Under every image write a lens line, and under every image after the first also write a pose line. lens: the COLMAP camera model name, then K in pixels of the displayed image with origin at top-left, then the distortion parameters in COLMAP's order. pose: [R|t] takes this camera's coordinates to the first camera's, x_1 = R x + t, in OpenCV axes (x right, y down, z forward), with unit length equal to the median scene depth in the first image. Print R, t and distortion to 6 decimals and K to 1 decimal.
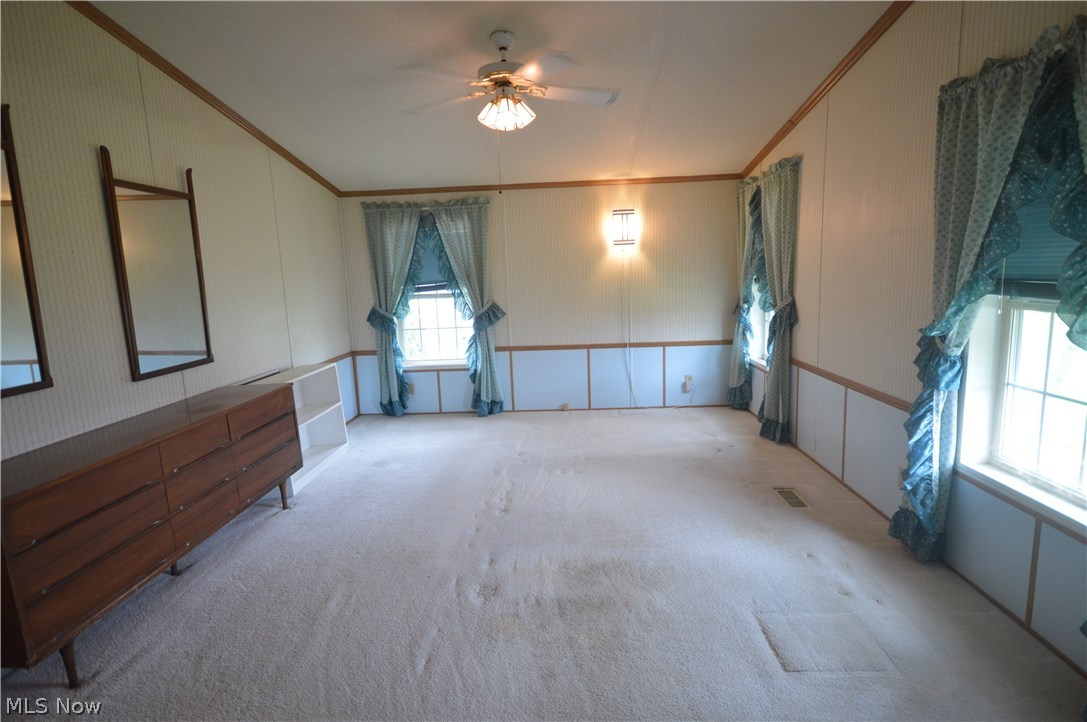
lens RADIAL K [[542.6, 0, 543.5], [0, 542.6, 361.0], [0, 0, 1]] dist [0.000765, -0.000972]
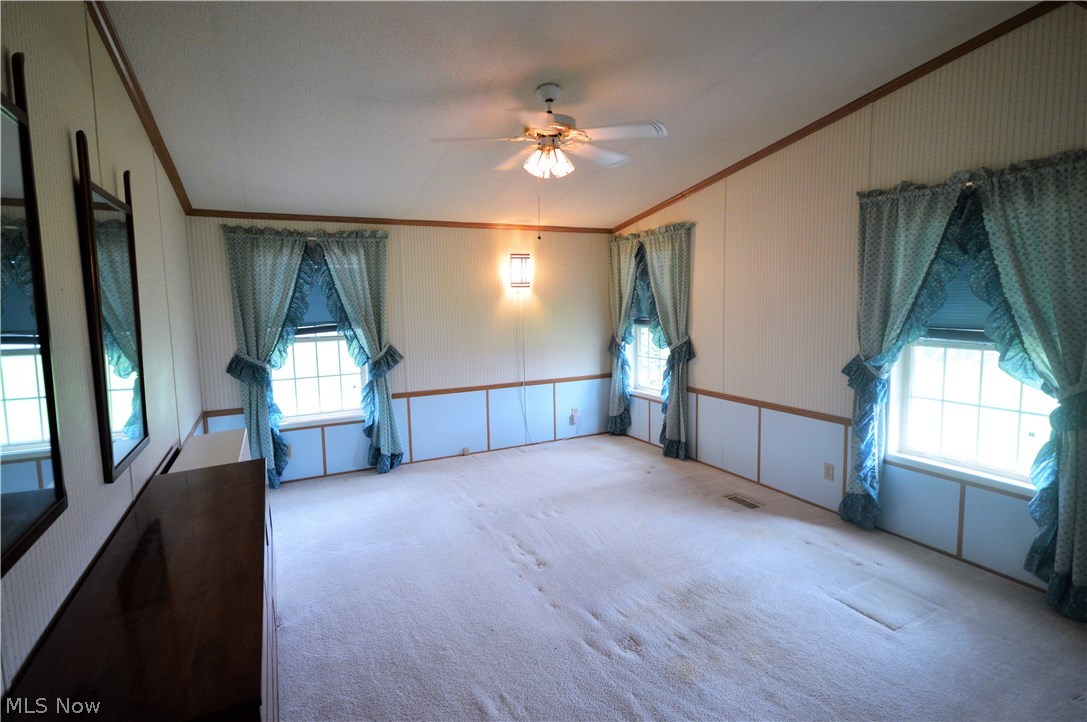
lens RADIAL K [[543.6, 0, 543.5], [0, 543.6, 361.0], [0, 0, 1]] dist [0.003312, 0.001012]
pose [[0.870598, -0.037049, 0.490597, -0.331752], [0.067564, 0.996716, -0.044627, -0.024519], [-0.487333, 0.071999, 0.870243, 0.085437]]
